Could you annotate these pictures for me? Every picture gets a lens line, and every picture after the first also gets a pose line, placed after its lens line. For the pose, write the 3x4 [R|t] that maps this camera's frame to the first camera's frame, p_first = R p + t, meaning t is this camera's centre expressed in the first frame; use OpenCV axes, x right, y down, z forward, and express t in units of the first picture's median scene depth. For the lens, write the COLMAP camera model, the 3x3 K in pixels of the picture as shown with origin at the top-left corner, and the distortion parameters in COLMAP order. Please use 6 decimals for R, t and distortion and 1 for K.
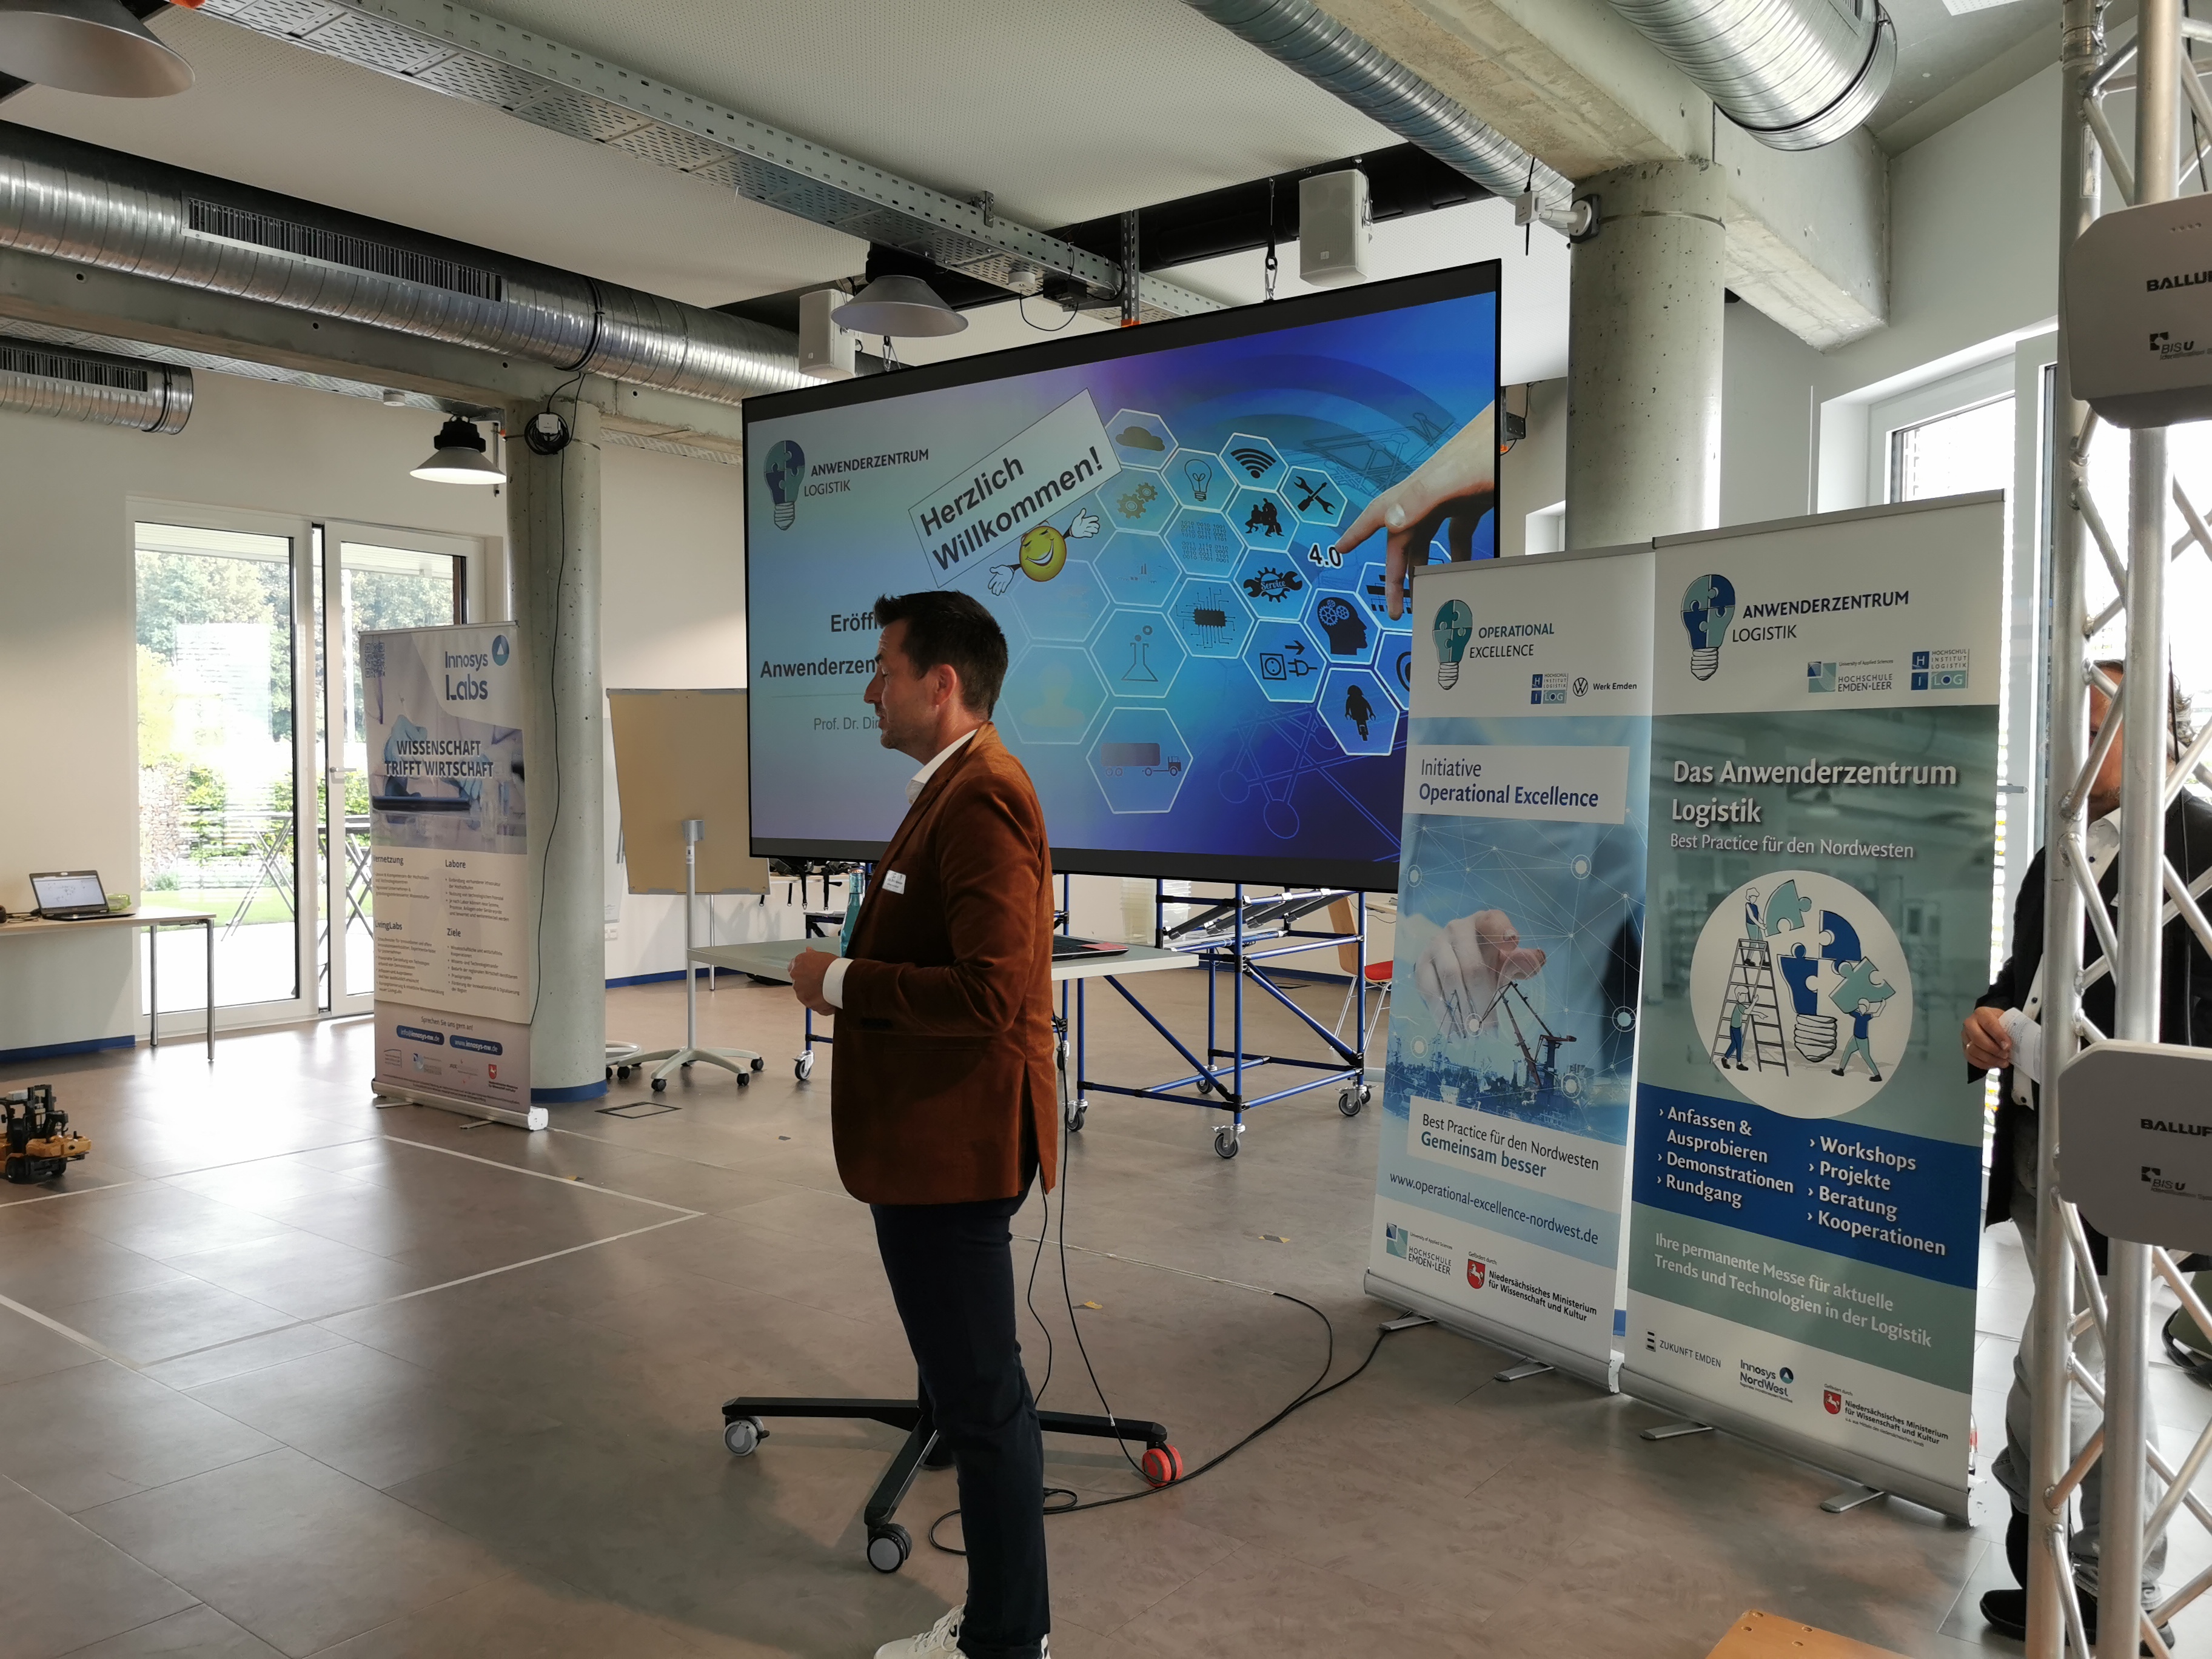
lens RADIAL K [[1702.6, 0, 1117.9], [0, 1702.6, 812.7], [0, 0, 1]] dist [0.078522, -0.111864]
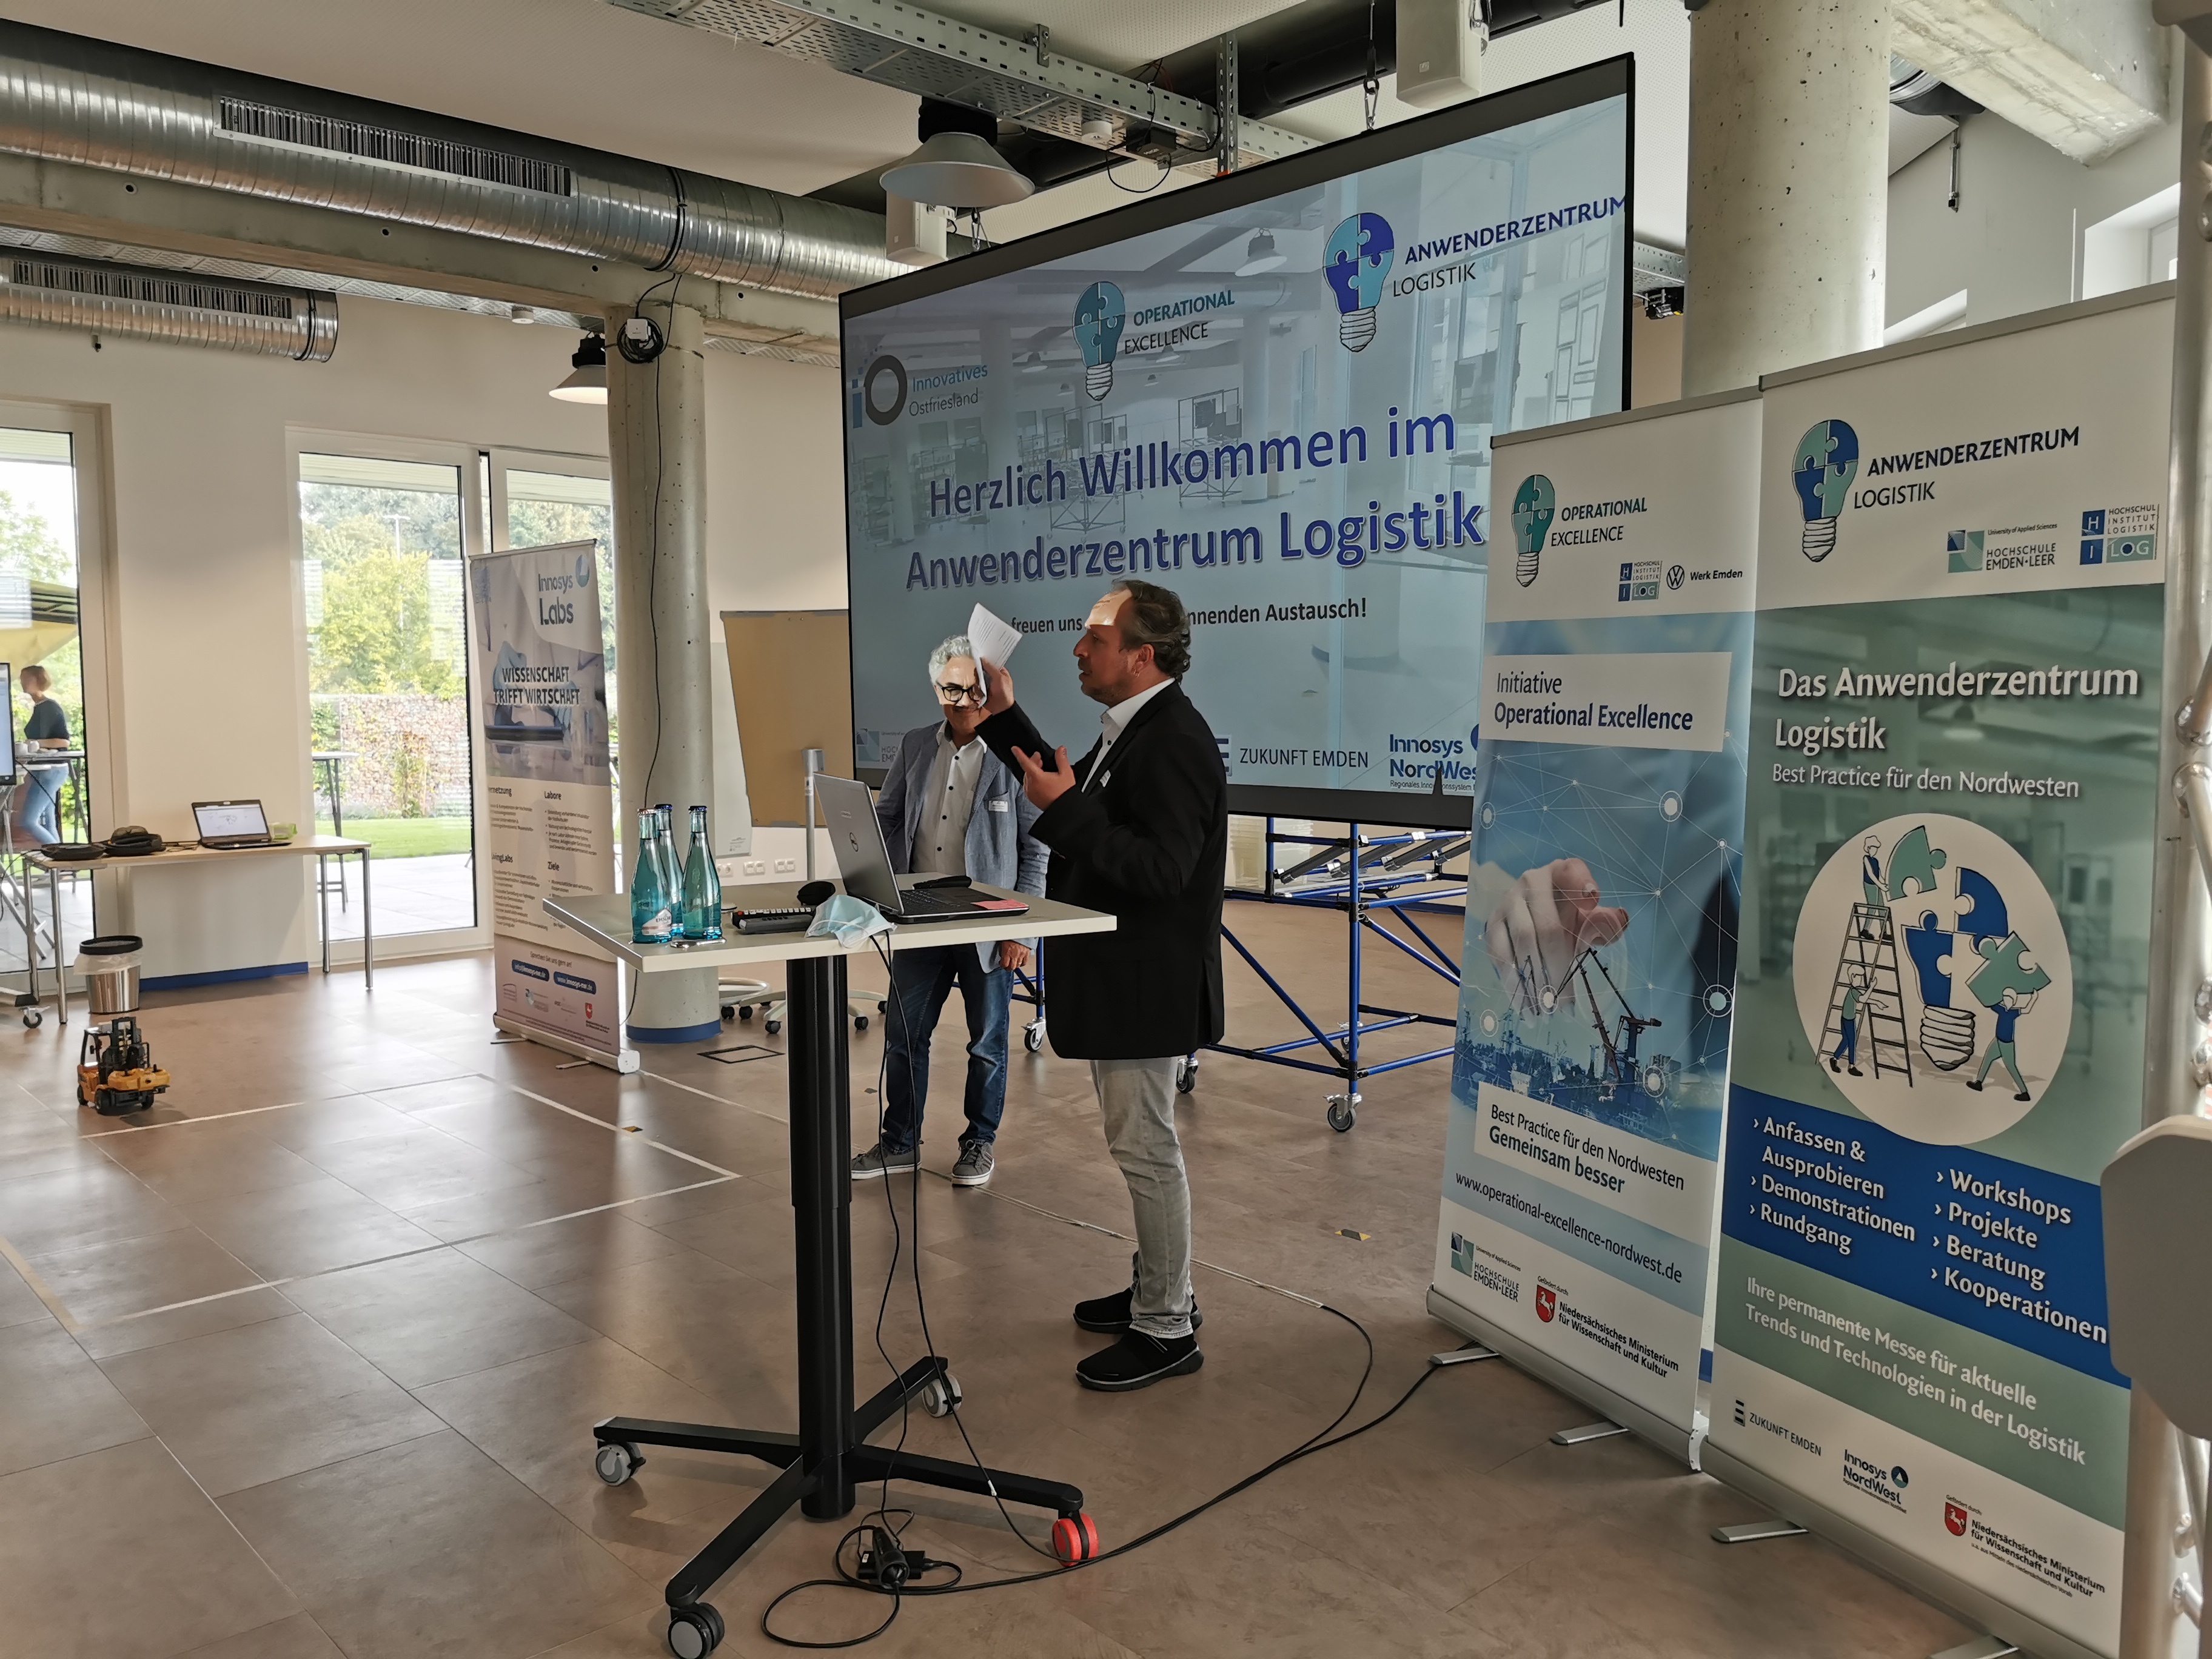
lens RADIAL K [[1702.6, 0, 1122.7], [0, 1702.6, 811.6], [0, 0, 1]] dist [0.078522, -0.111864]
pose [[0.985469, 0.004136, -0.169808, 0.111555], [0.002767, 0.999180, 0.040400, 0.001050], [0.169836, -0.040283, 0.984649, 0.128572]]
